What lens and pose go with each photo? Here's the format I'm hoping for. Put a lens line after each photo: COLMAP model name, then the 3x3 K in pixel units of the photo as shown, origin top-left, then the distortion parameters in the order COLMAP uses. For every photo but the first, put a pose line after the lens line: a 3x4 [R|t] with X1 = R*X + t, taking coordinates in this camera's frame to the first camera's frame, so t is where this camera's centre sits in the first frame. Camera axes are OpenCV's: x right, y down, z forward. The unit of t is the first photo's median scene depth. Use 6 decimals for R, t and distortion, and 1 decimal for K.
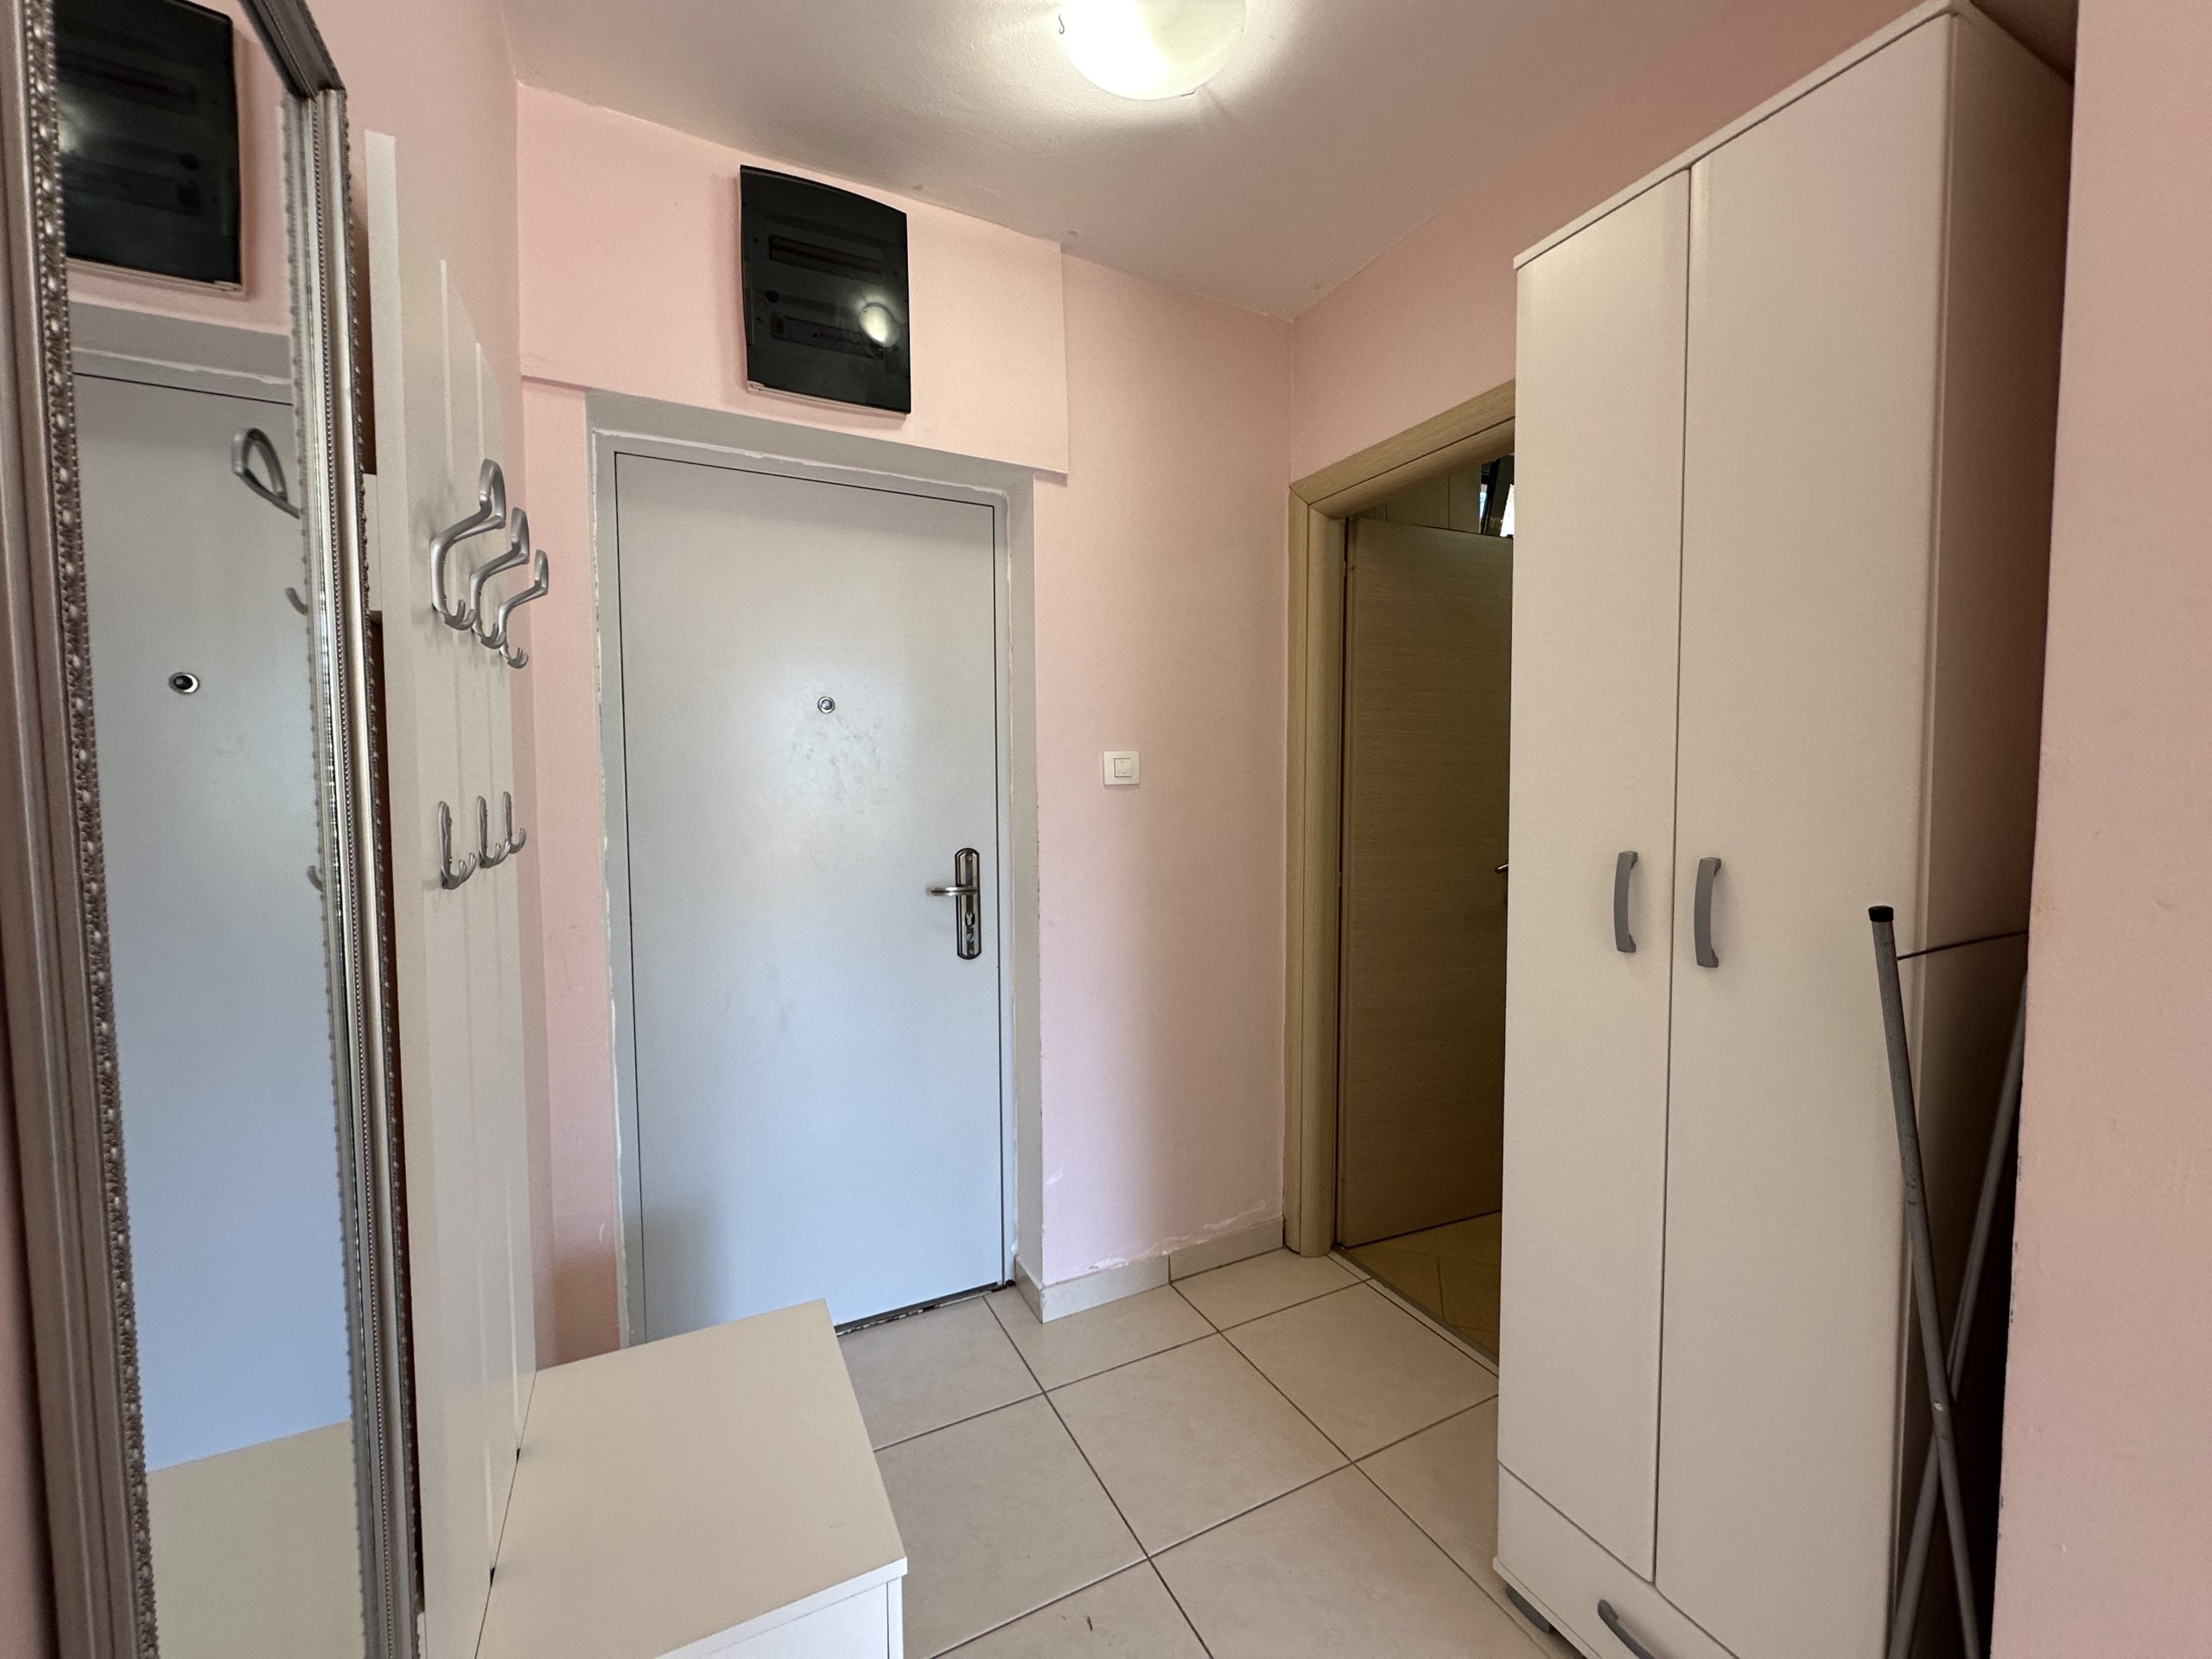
lens RADIAL K [[886.1, 0, 1113.8], [0, 886.1, 831.1], [0, 0, 1]] dist [-0.005900, 0.000058]
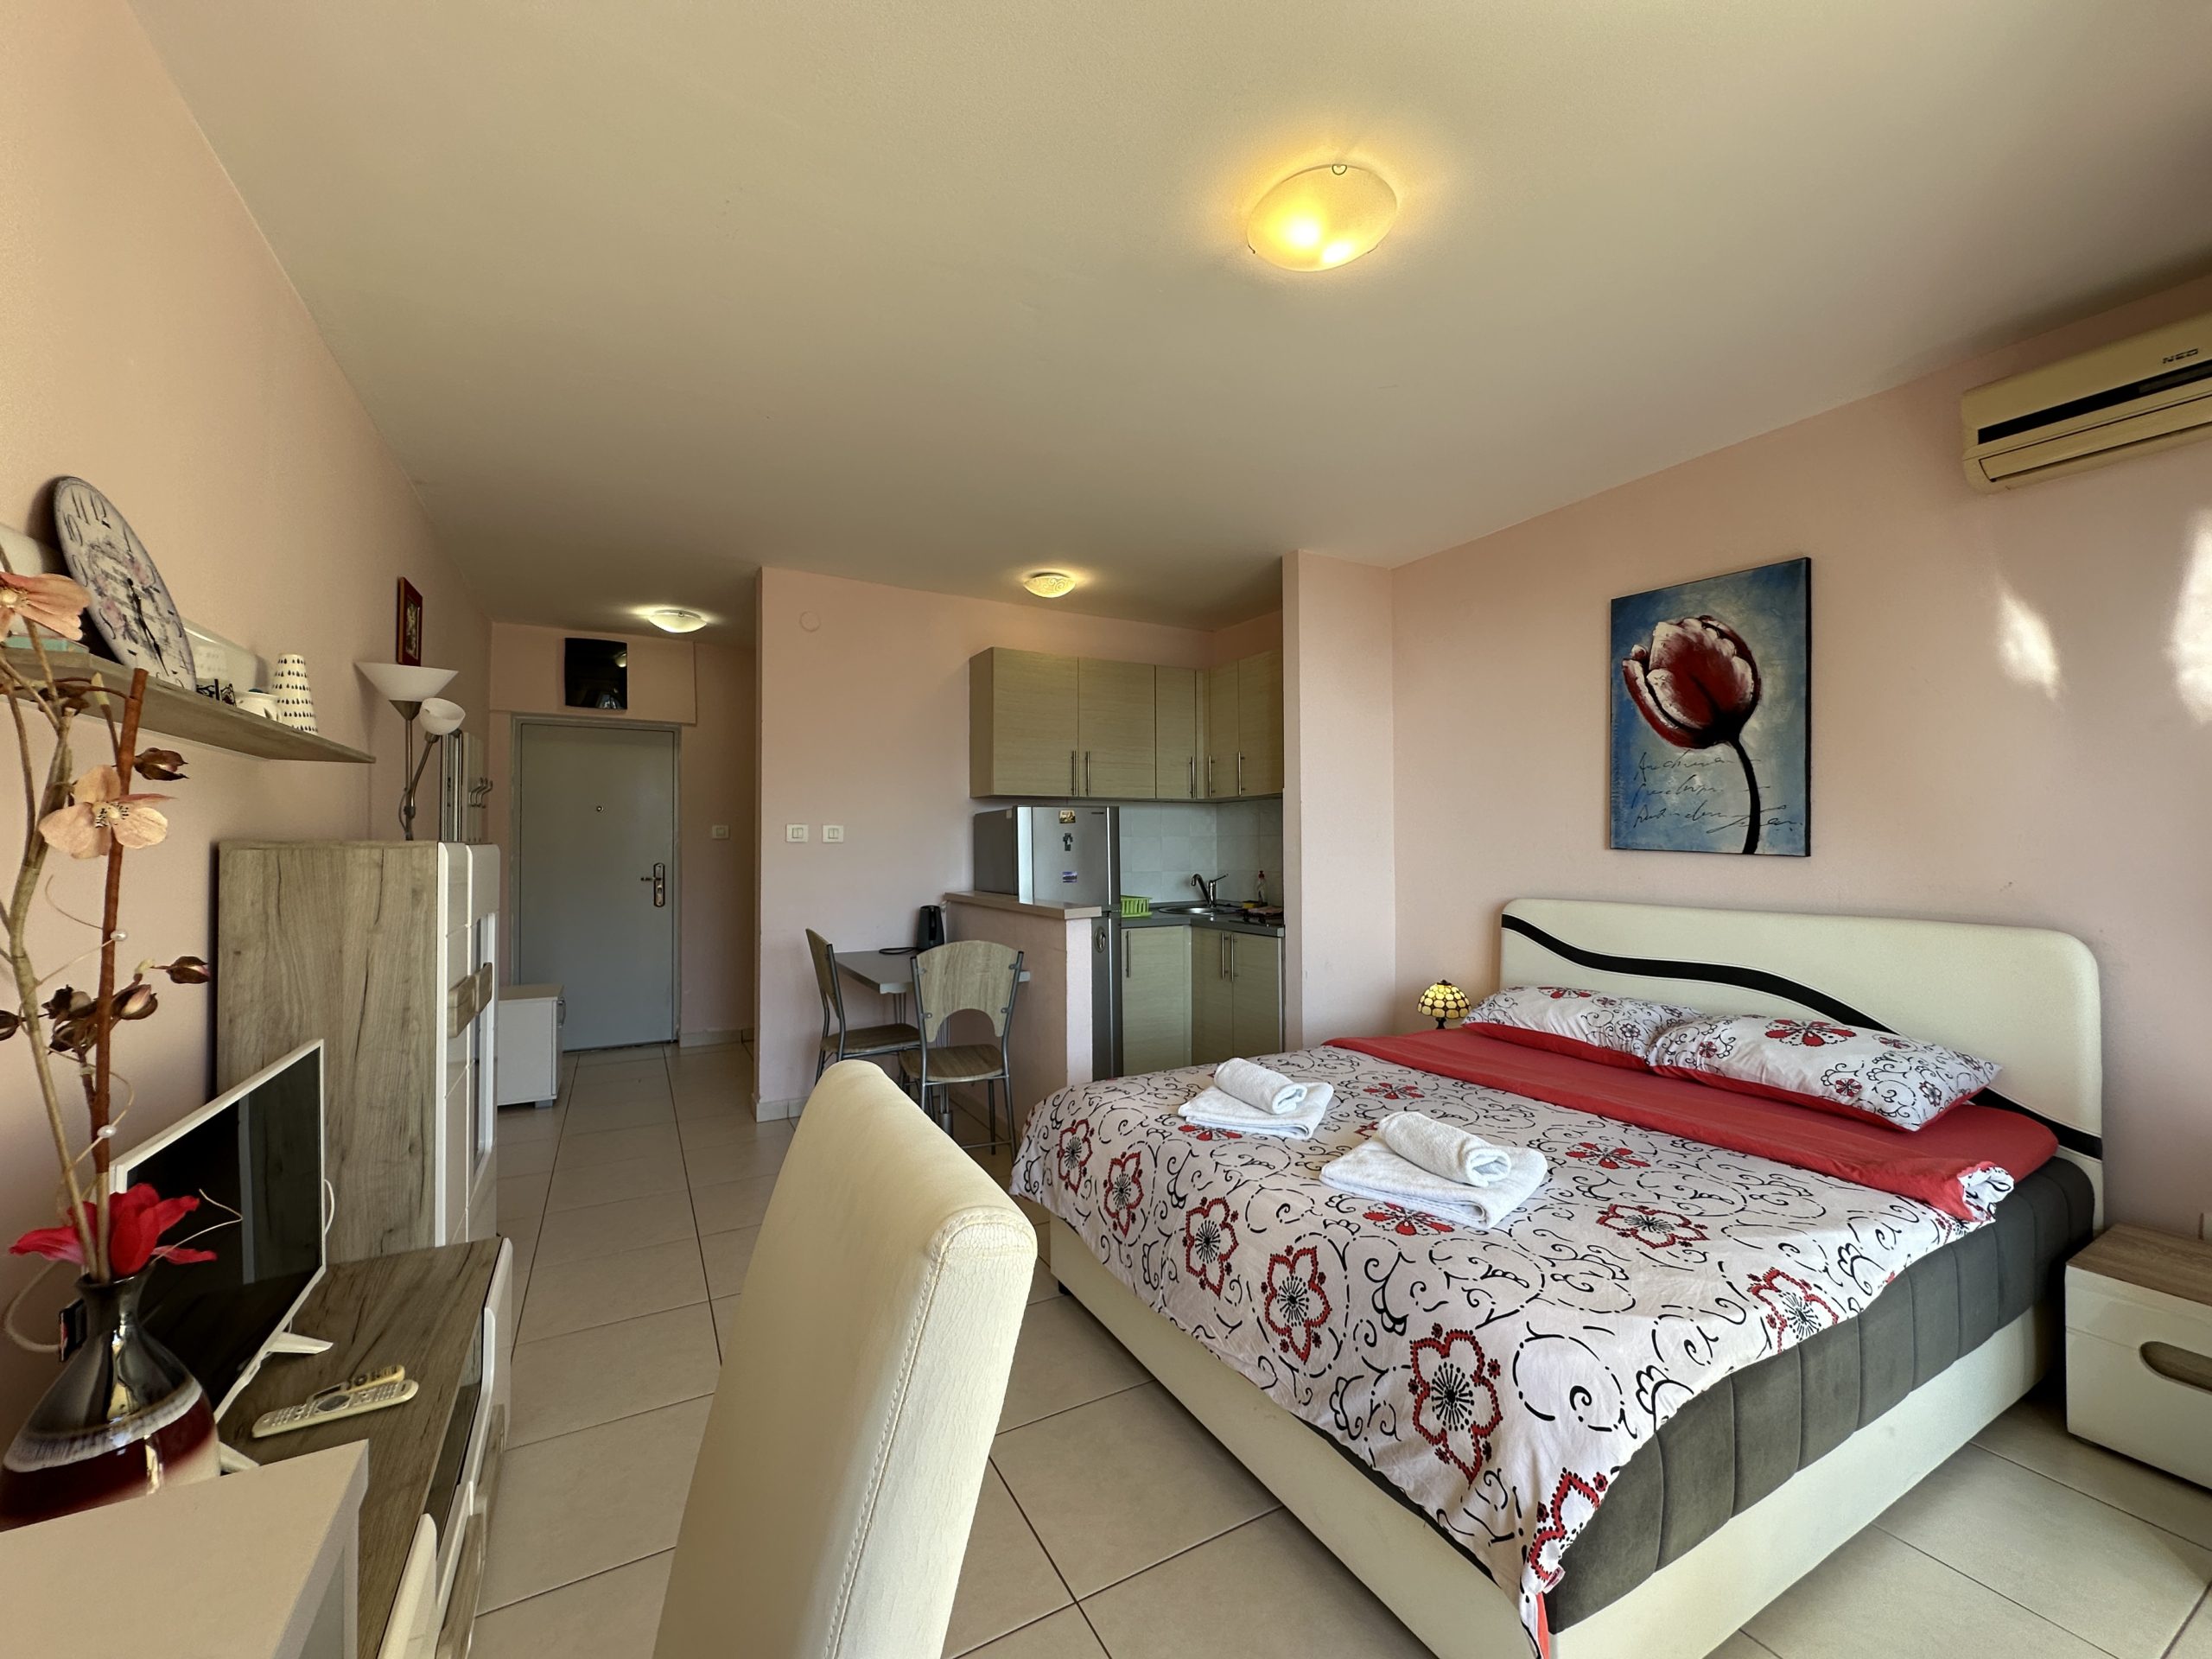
lens RADIAL K [[886.1, 0, 1101.5], [0, 886.1, 829.3], [0, 0, 1]] dist [-0.005900, 0.000058]
pose [[0.999784, 0.007104, 0.019544, 1.074721], [-0.005877, 0.998050, -0.062146, 0.074131], [-0.019947, 0.062017, 0.997876, -1.603091]]
